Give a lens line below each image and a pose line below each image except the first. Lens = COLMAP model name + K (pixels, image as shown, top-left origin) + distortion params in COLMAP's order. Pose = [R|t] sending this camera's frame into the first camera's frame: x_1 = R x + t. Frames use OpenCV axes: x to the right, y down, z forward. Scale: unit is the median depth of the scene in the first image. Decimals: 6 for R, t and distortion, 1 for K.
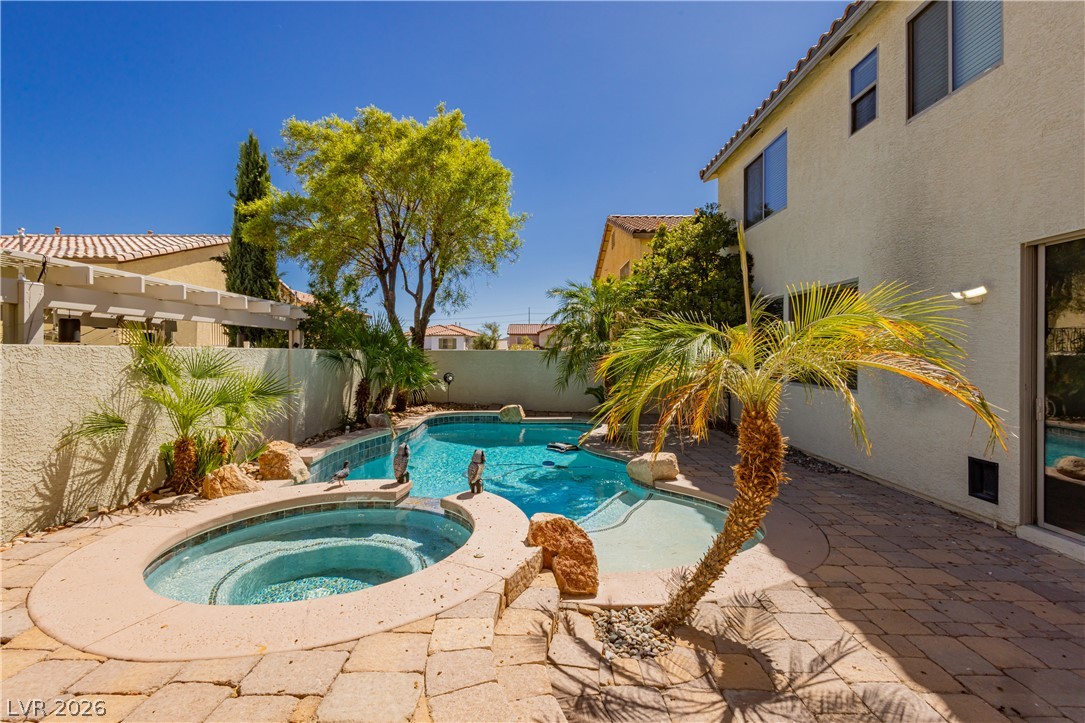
lens RADIAL K [[506.9, 0, 563.0], [0, 506.9, 357.0], [0, 0, 1]] dist [0.013344, -0.003198]
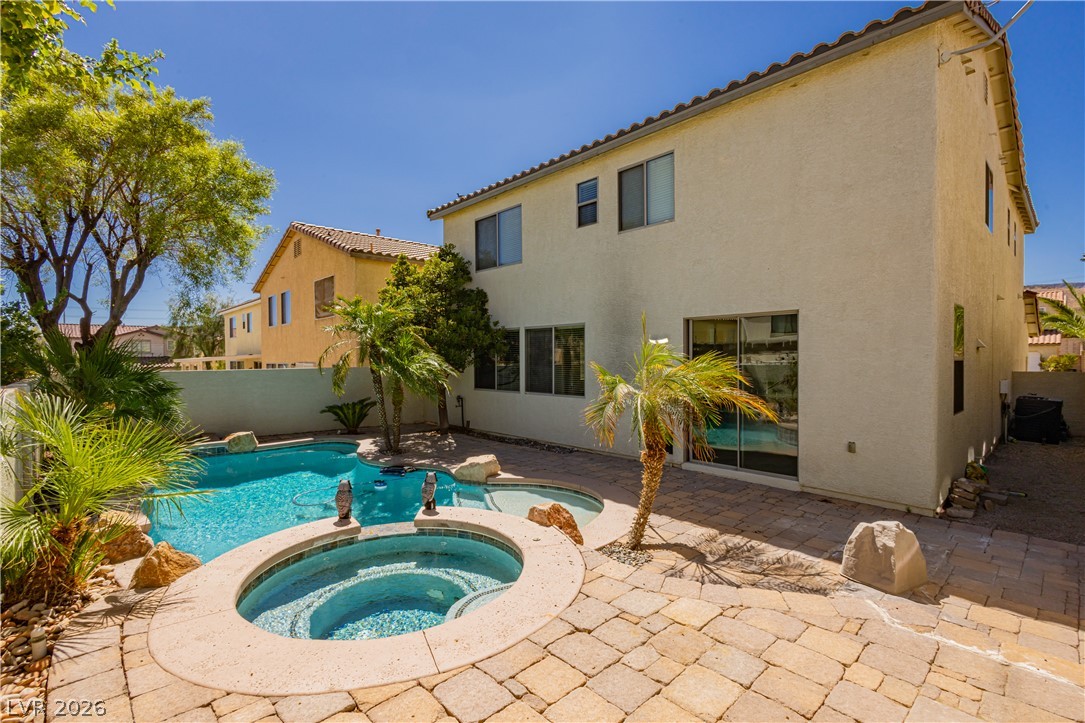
lens RADIAL K [[506.9, 0, 534.6], [0, 506.9, 368.8], [0, 0, 1]] dist [0.013344, -0.003198]
pose [[0.722609, -0.027566, 0.690707, -0.609813], [0.011121, 0.999539, 0.028257, -0.064803], [-0.691168, -0.012737, 0.722582, -0.000988]]
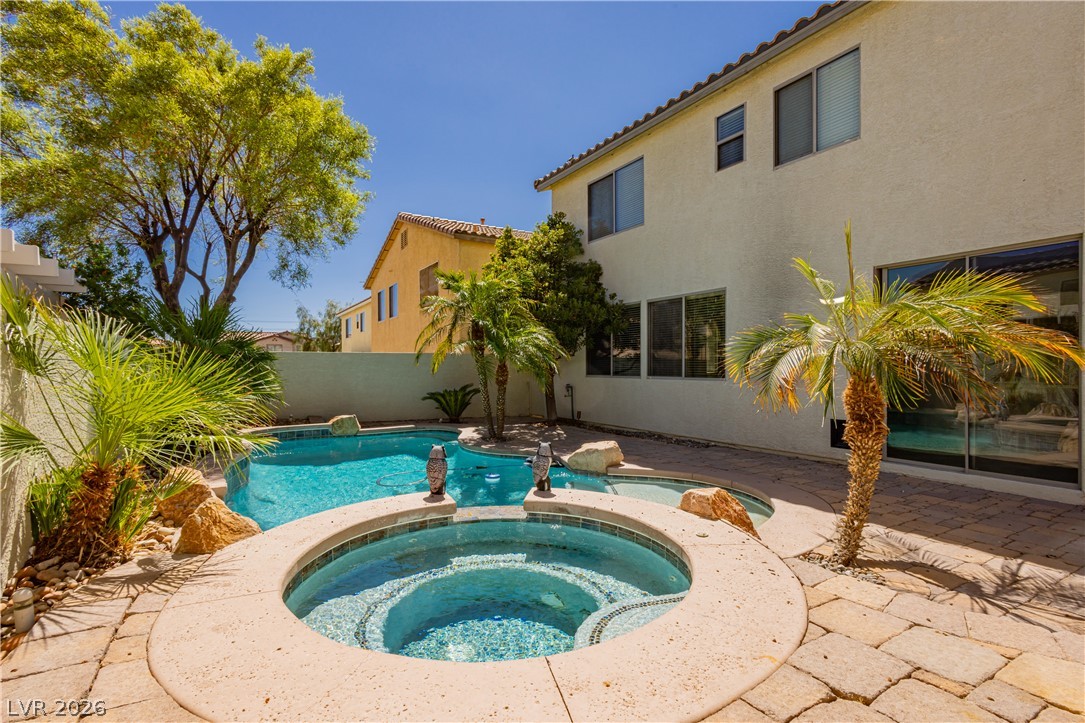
lens RADIAL K [[506.9, 0, 522.9], [0, 506.9, 381.2], [0, 0, 1]] dist [0.013344, -0.003198]
pose [[0.856110, -0.019250, 0.516434, -0.505799], [0.011808, 0.999774, 0.017691, 0.045839], [-0.516658, -0.009047, 0.856144, 0.199723]]
